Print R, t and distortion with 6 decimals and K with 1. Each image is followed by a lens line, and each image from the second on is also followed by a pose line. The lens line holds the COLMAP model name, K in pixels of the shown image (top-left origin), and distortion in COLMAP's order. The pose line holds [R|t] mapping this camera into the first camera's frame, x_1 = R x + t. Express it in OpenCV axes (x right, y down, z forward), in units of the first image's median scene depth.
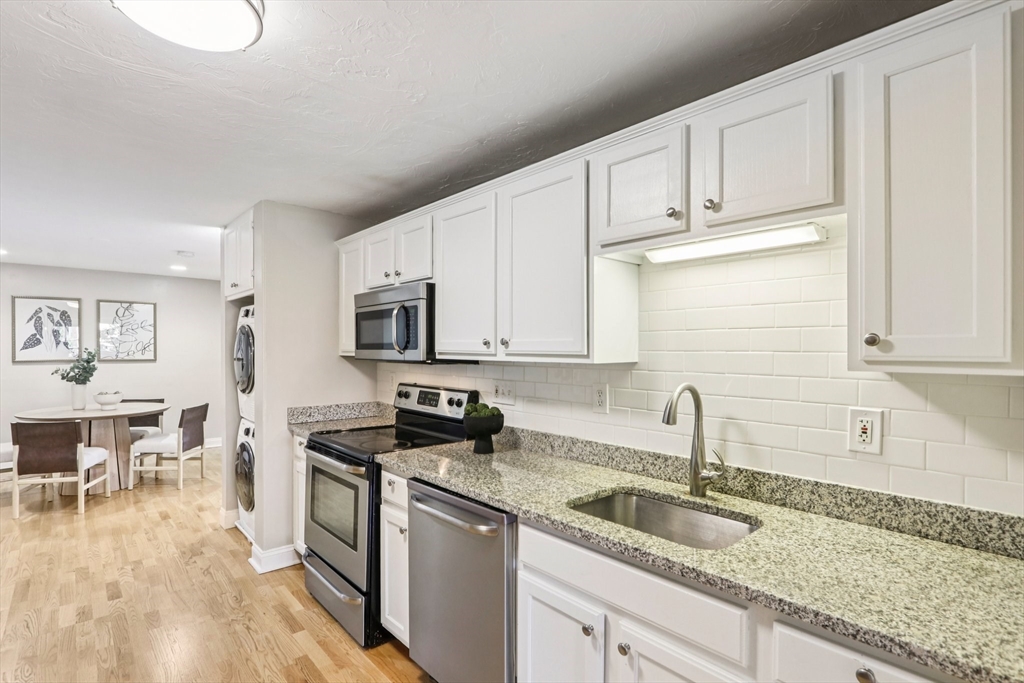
lens RADIAL K [[490.2, 0, 490.3], [0, 490.2, 349.5], [0, 0, 1]] dist [-0.011240, -0.000010]
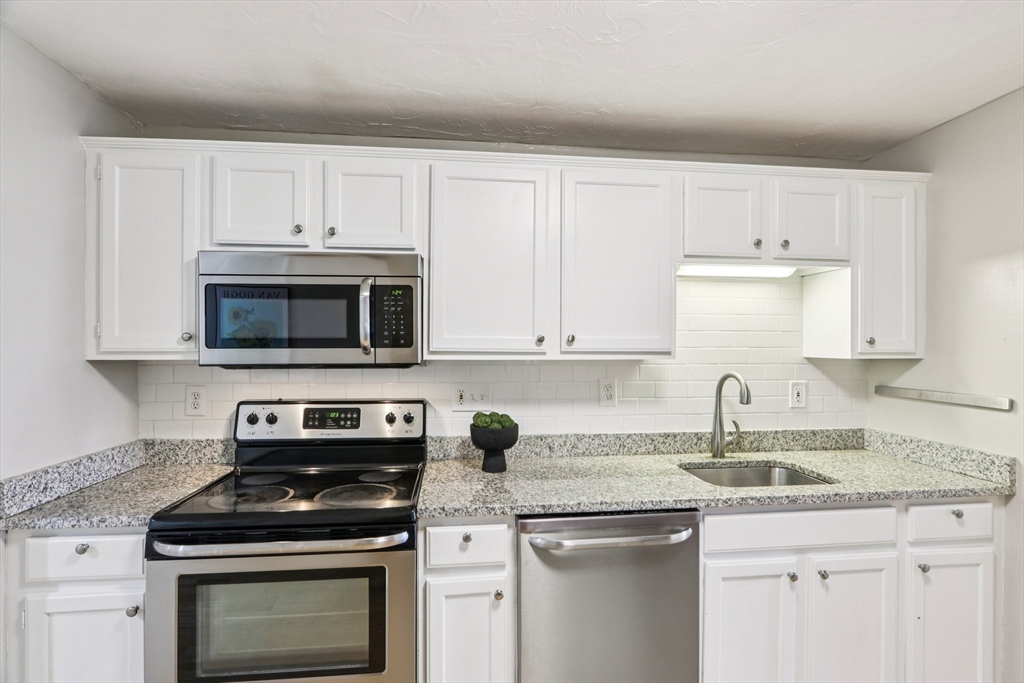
lens RADIAL K [[486.2, 0, 512.0], [0, 486.2, 341.5], [0, 0, 1]] dist [-0.010942, 0.000510]
pose [[0.568964, 0.002970, 0.822357, -0.504826], [0.001604, 0.999988, -0.004722, -0.004243], [-0.822361, 0.004006, 0.568952, 0.373892]]
